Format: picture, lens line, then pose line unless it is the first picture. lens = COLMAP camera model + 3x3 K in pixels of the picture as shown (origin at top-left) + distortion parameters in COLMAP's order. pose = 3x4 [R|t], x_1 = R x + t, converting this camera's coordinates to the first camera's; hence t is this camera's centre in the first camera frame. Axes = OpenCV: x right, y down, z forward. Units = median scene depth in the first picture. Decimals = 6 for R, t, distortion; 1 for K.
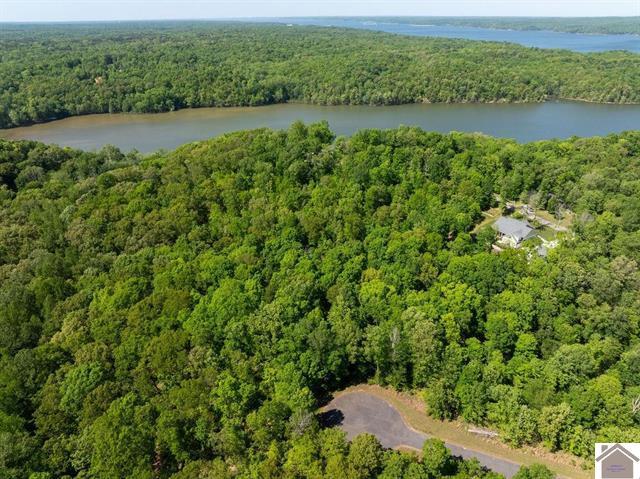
lens RADIAL K [[454.9, 0, 331.4], [0, 454.9, 239.0], [0, 0, 1]] dist [-0.047759, 0.020996]
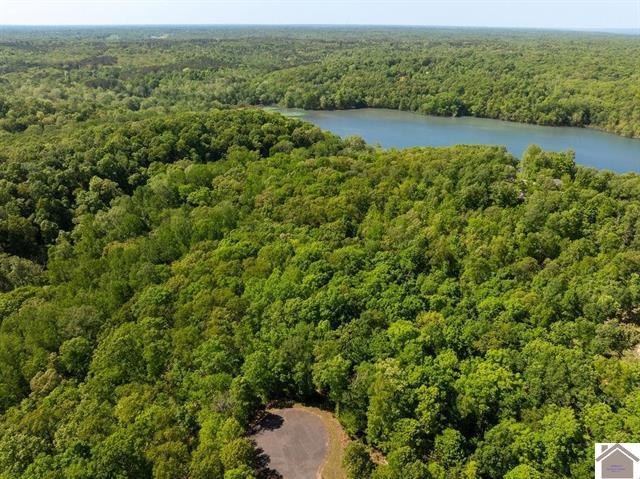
lens RADIAL K [[454.9, 0, 326.0], [0, 454.9, 245.9], [0, 0, 1]] dist [-0.047759, 0.020996]
pose [[0.752246, 0.303106, -0.585024, 0.111023], [-0.303885, 0.947433, 0.100127, -0.022127], [0.584620, 0.102459, 0.804811, 0.042854]]
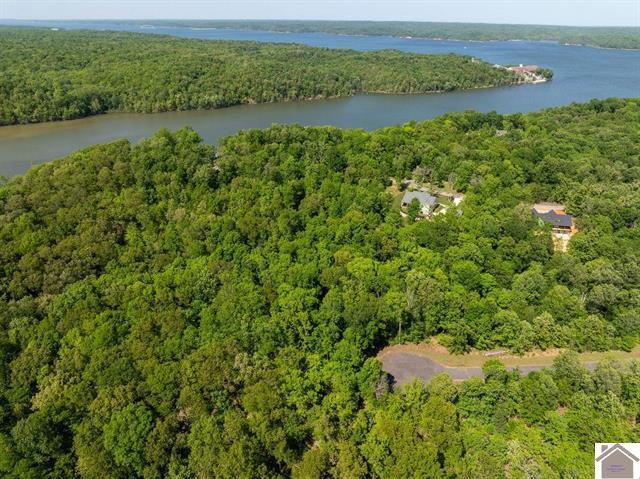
lens RADIAL K [[454.9, 0, 333.0], [0, 454.9, 227.6], [0, 0, 1]] dist [-0.047759, 0.020996]
pose [[0.900148, -0.168489, 0.401678, -0.097158], [0.179455, 0.983710, 0.010477, -0.001263], [-0.396900, 0.062653, 0.915721, 0.001607]]
